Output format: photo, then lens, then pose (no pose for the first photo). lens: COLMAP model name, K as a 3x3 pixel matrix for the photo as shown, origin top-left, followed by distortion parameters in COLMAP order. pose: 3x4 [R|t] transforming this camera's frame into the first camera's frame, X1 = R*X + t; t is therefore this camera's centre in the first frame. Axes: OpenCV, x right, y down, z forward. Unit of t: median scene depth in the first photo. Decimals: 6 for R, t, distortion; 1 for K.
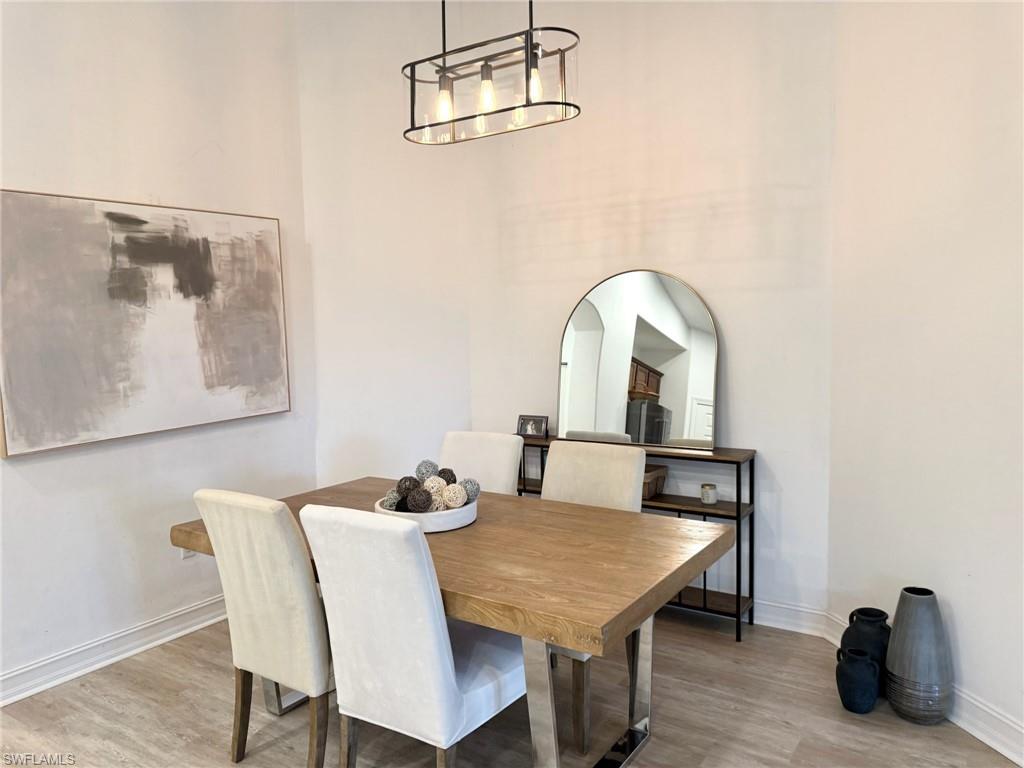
lens RADIAL K [[707.7, 0, 510.2], [0, 707.7, 386.5], [0, 0, 1]] dist [0.094795, -0.119748]
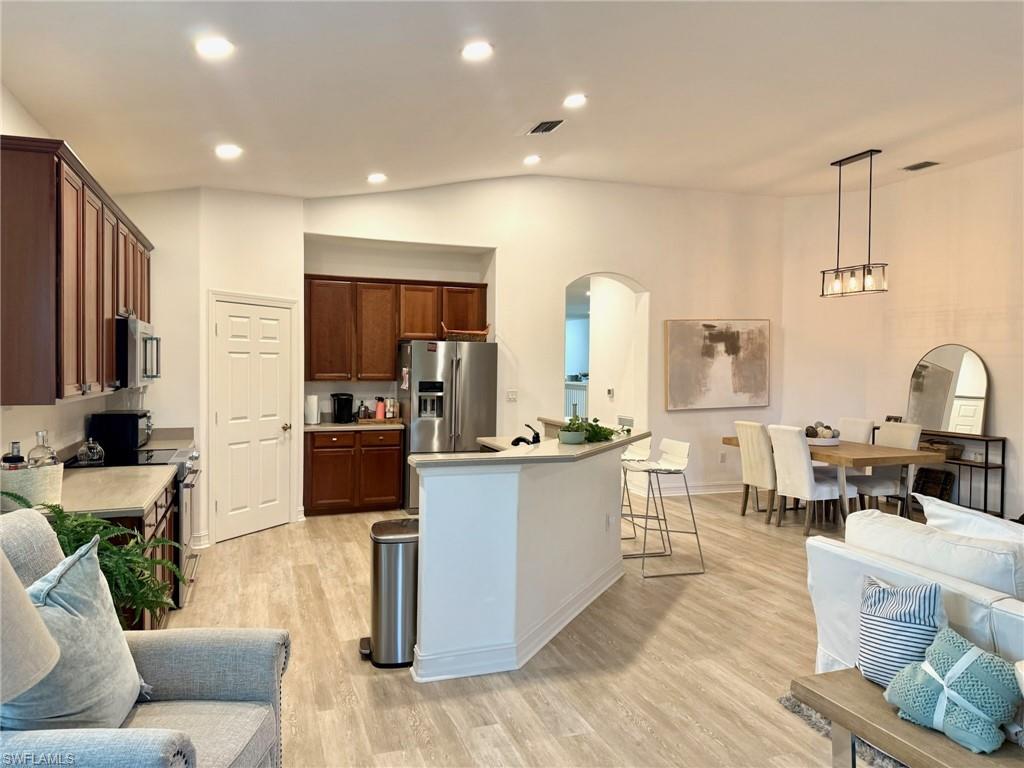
lens RADIAL K [[715.1, 0, 511.2], [0, 715.1, 376.0], [0, 0, 1]] dist [0.196406, -0.374871]
pose [[0.791254, 0.036690, -0.610386, 0.501495], [-0.071802, 0.996868, -0.033157, 0.087094], [0.607258, 0.070063, 0.791410, -1.478433]]
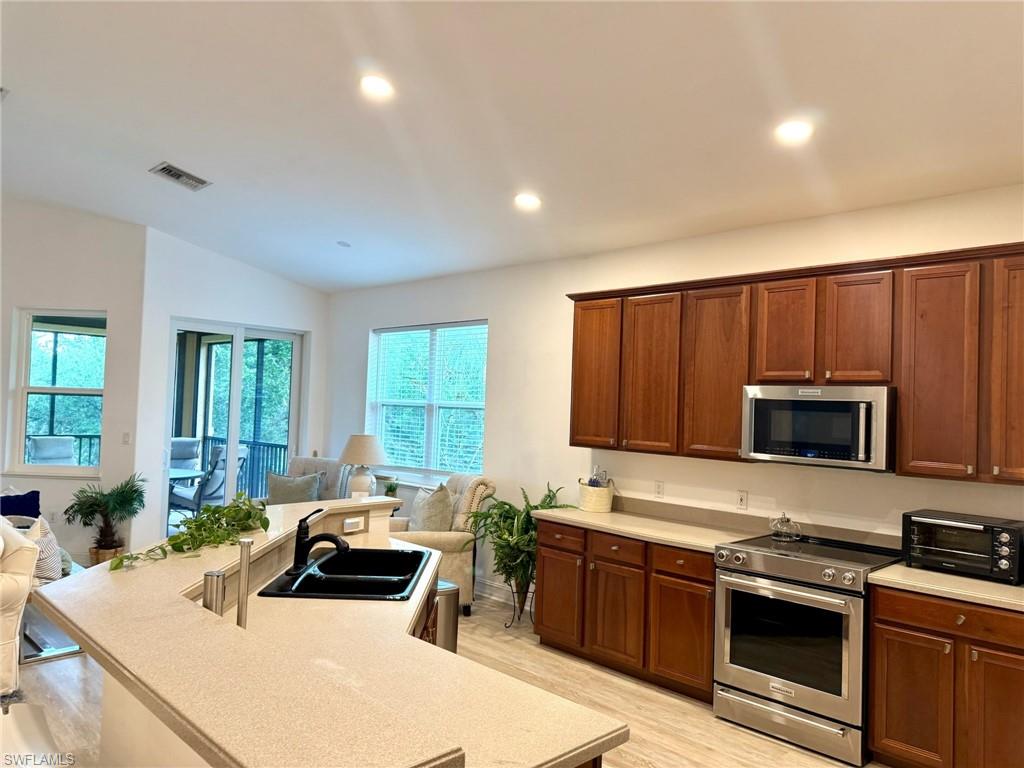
lens RADIAL K [[727.5, 0, 514.7], [0, 727.5, 383.5], [0, 0, 1]] dist [0.010742, -0.003612]
pose [[-0.978705, -0.007193, 0.205145, -0.702496], [0.001959, 0.999013, 0.044374, -0.067659], [-0.205262, 0.043831, -0.977725, 0.416342]]
